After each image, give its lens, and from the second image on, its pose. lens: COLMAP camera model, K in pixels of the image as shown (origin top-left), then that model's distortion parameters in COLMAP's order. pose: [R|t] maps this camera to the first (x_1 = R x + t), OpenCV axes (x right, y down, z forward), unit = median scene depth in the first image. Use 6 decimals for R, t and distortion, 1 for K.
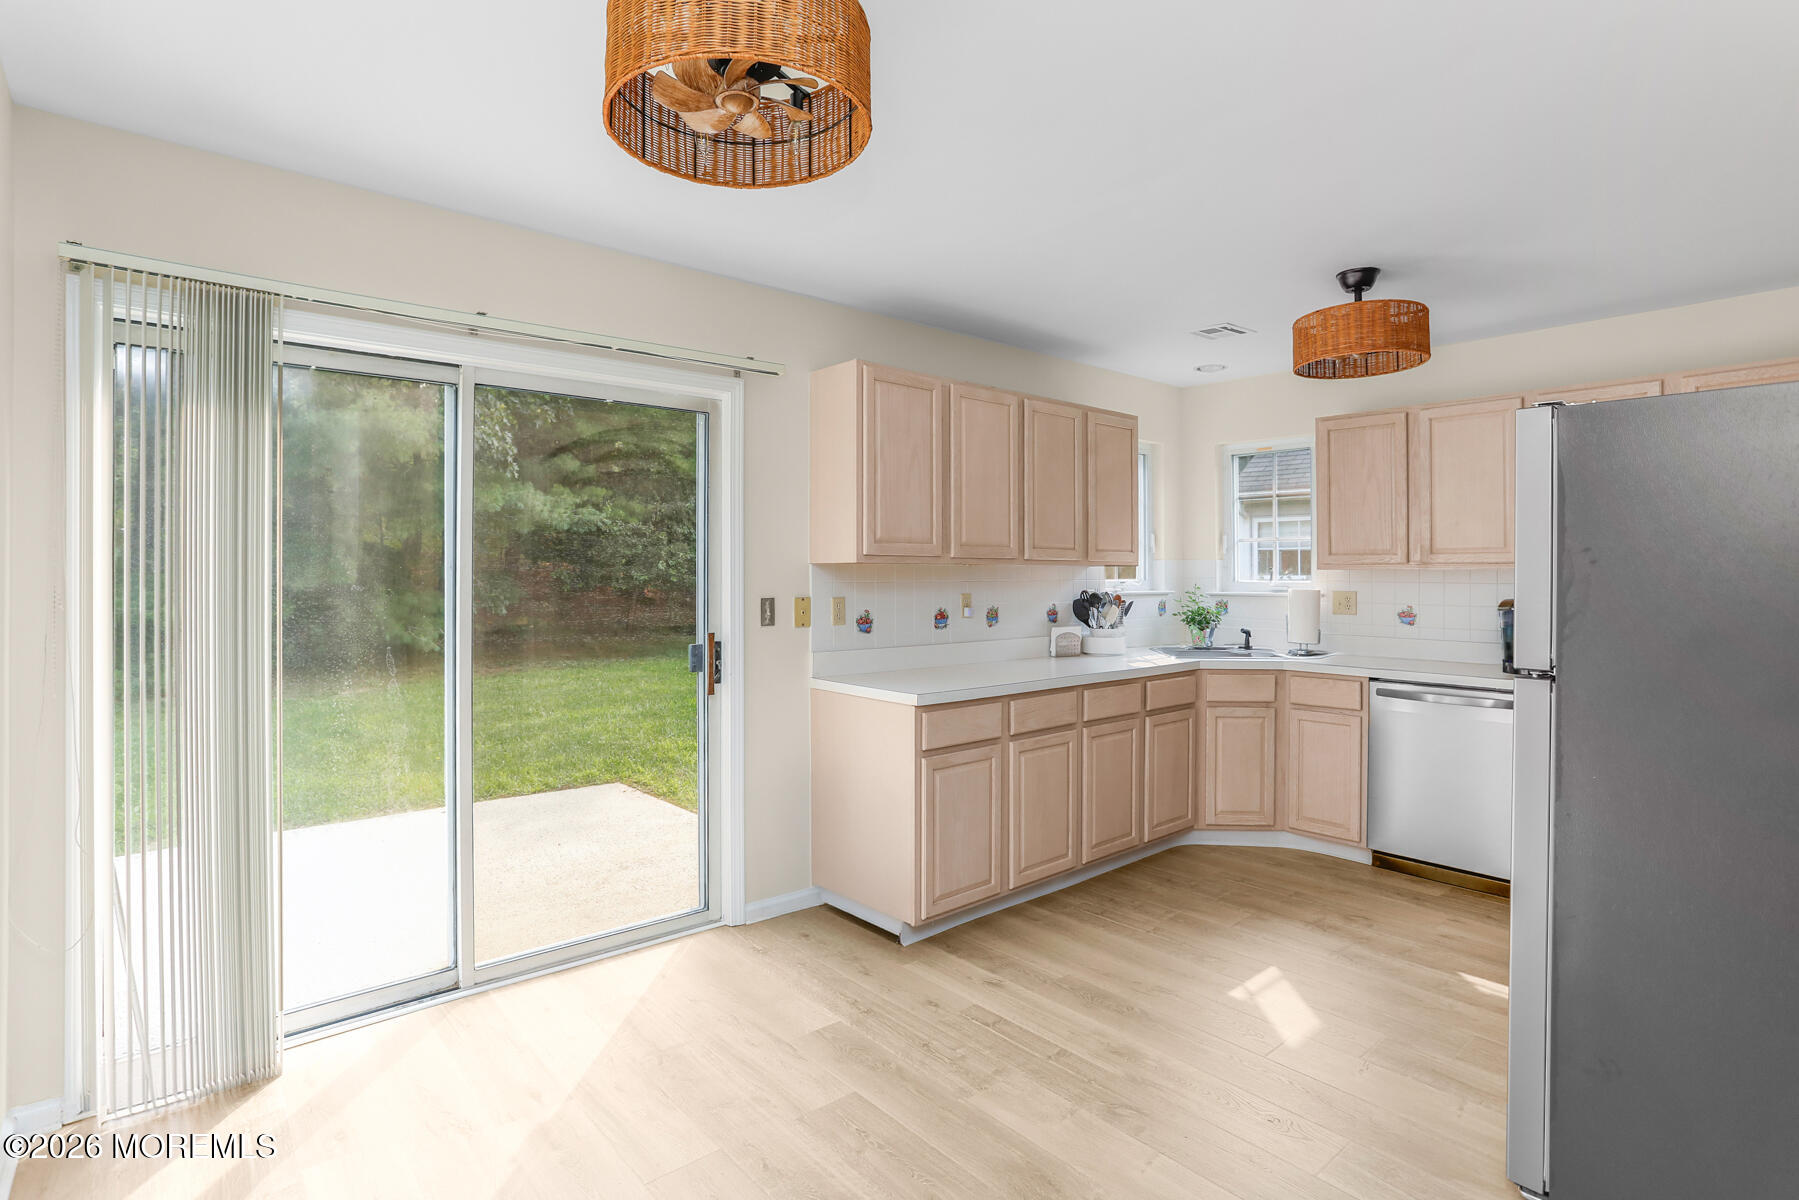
lens RADIAL K [[899.9, 0, 896.7], [0, 899.9, 581.2], [0, 0, 1]] dist [-0.000515, 0.000097]
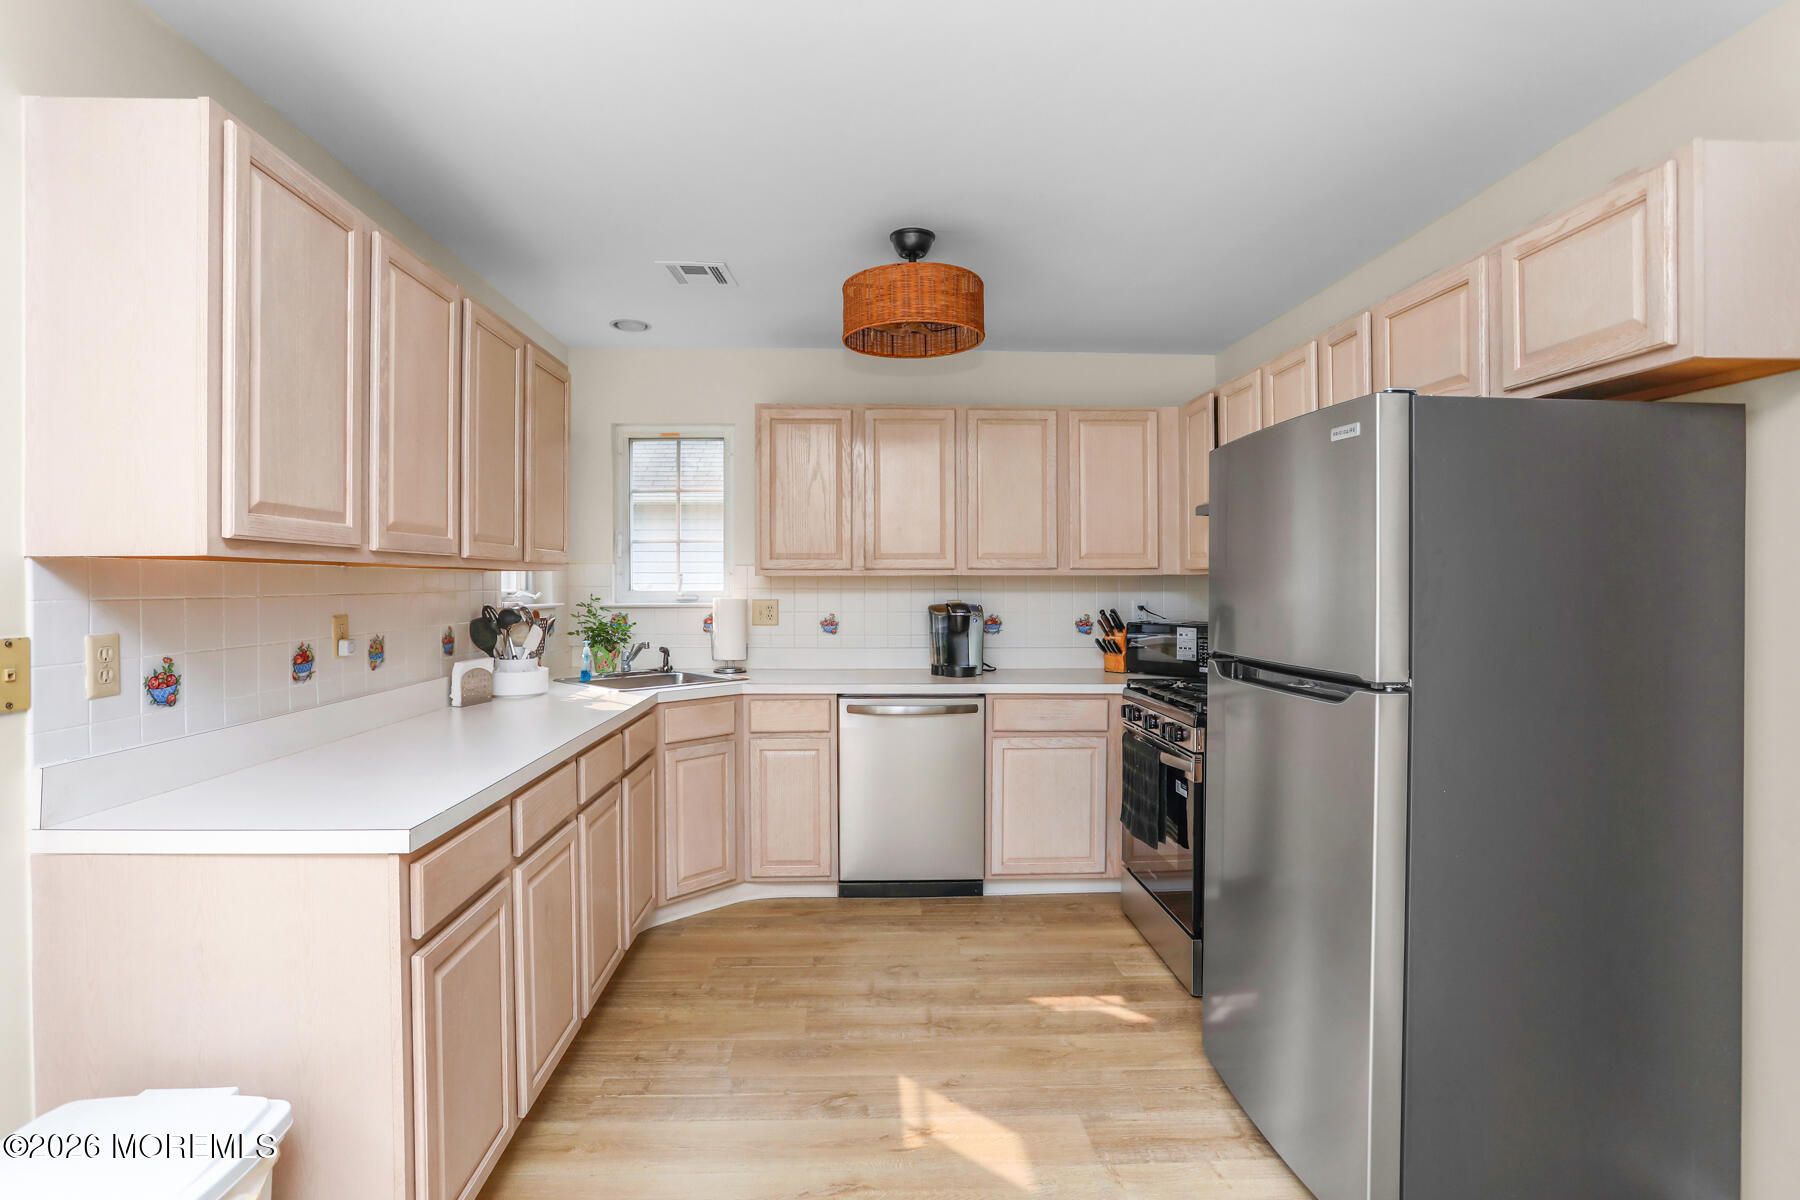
lens RADIAL K [[878.2, 0, 879.8], [0, 878.2, 582.4], [0, 0, 1]] dist [-0.067102, 0.029083]
pose [[0.632779, -0.003094, 0.774326, -0.134762], [0.009631, 0.999946, -0.003874, -0.001915], [-0.774273, 0.009909, 0.632774, 0.404329]]
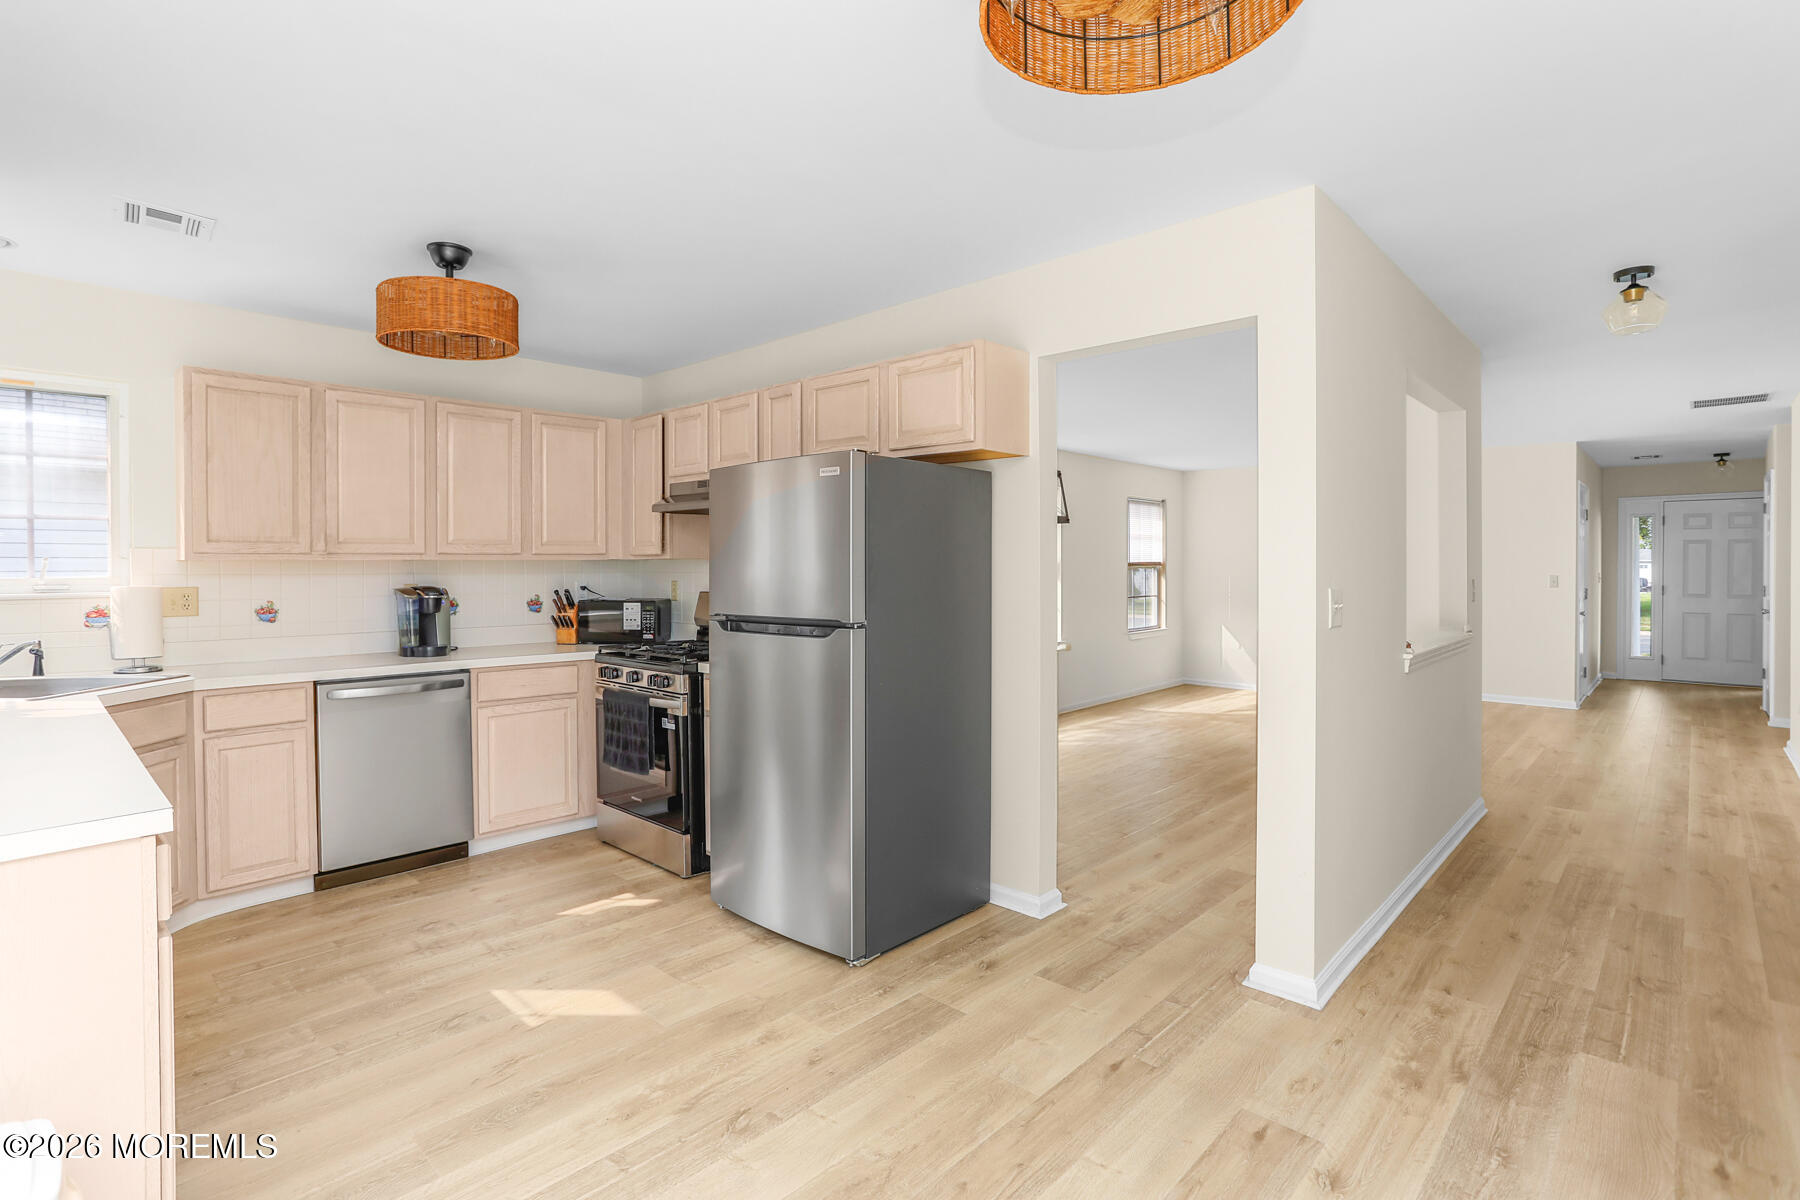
lens RADIAL K [[871.0, 0, 894.3], [0, 871.0, 585.9], [0, 0, 1]] dist [-0.063285, 0.029239]
pose [[-0.100692, -0.025822, 0.994583, -0.363073], [0.013299, 0.999539, 0.027297, -0.002510], [-0.994829, 0.015976, -0.100302, 0.513272]]
